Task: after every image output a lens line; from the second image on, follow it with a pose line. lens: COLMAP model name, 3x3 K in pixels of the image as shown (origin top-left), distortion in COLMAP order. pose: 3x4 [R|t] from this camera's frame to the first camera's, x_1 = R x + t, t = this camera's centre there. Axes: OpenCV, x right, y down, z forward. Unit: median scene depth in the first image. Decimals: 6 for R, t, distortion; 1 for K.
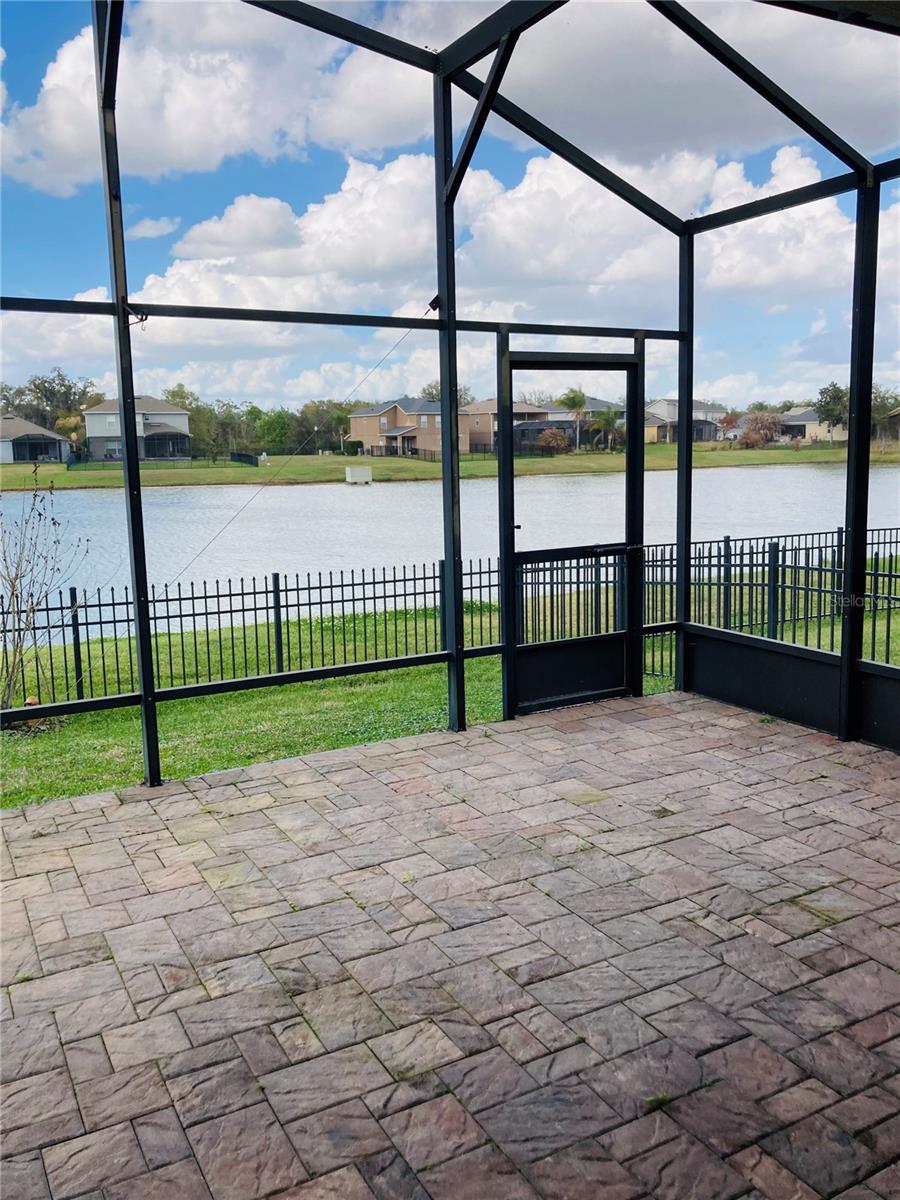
lens RADIAL K [[990.3, 0, 442.6], [0, 990.3, 595.2], [0, 0, 1]] dist [0.041356, -0.045055]
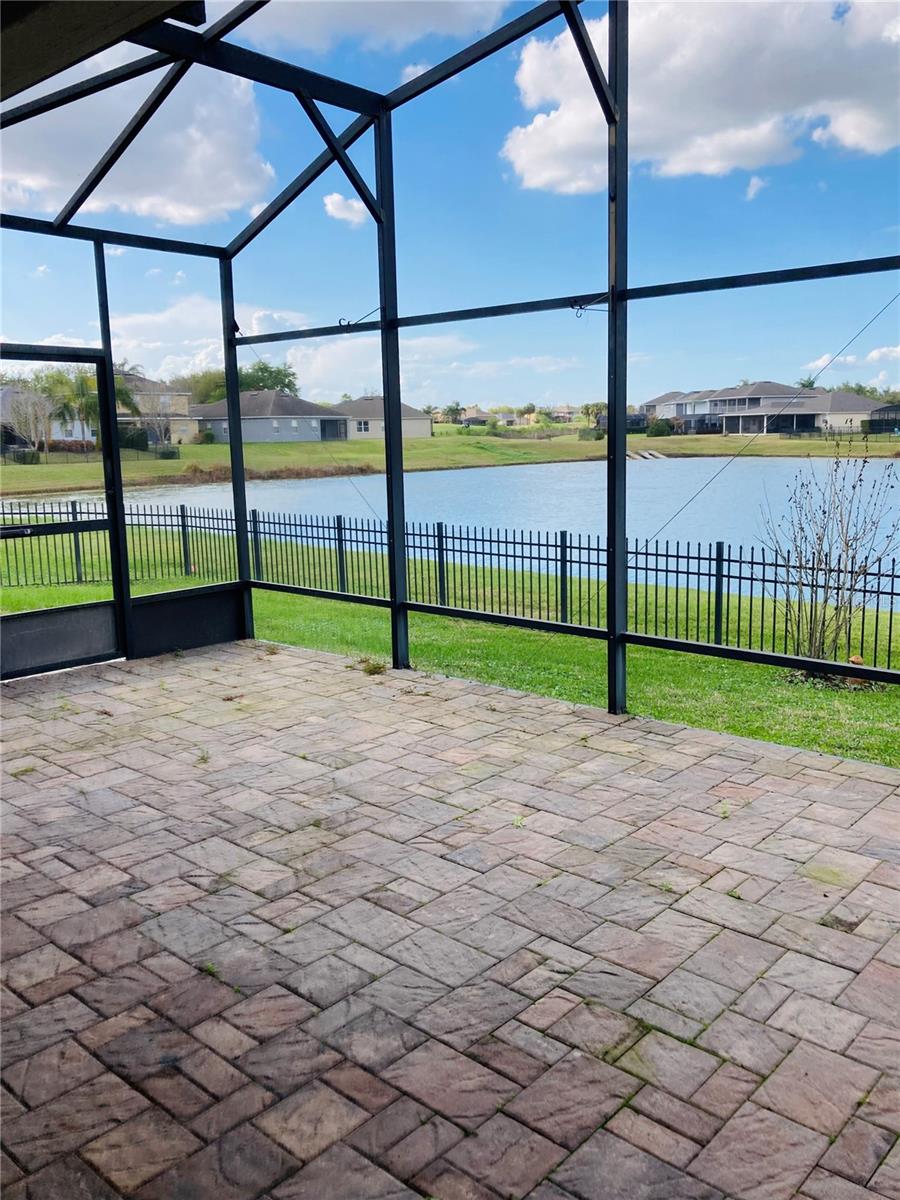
lens RADIAL K [[990.3, 0, 438.0], [0, 990.3, 605.9], [0, 0, 1]] dist [0.041356, -0.045055]
pose [[0.324882, 0.181604, -0.928155, 0.883796], [-0.132451, 0.980456, 0.145475, -0.087711], [0.936434, 0.075672, 0.342586, 0.537889]]
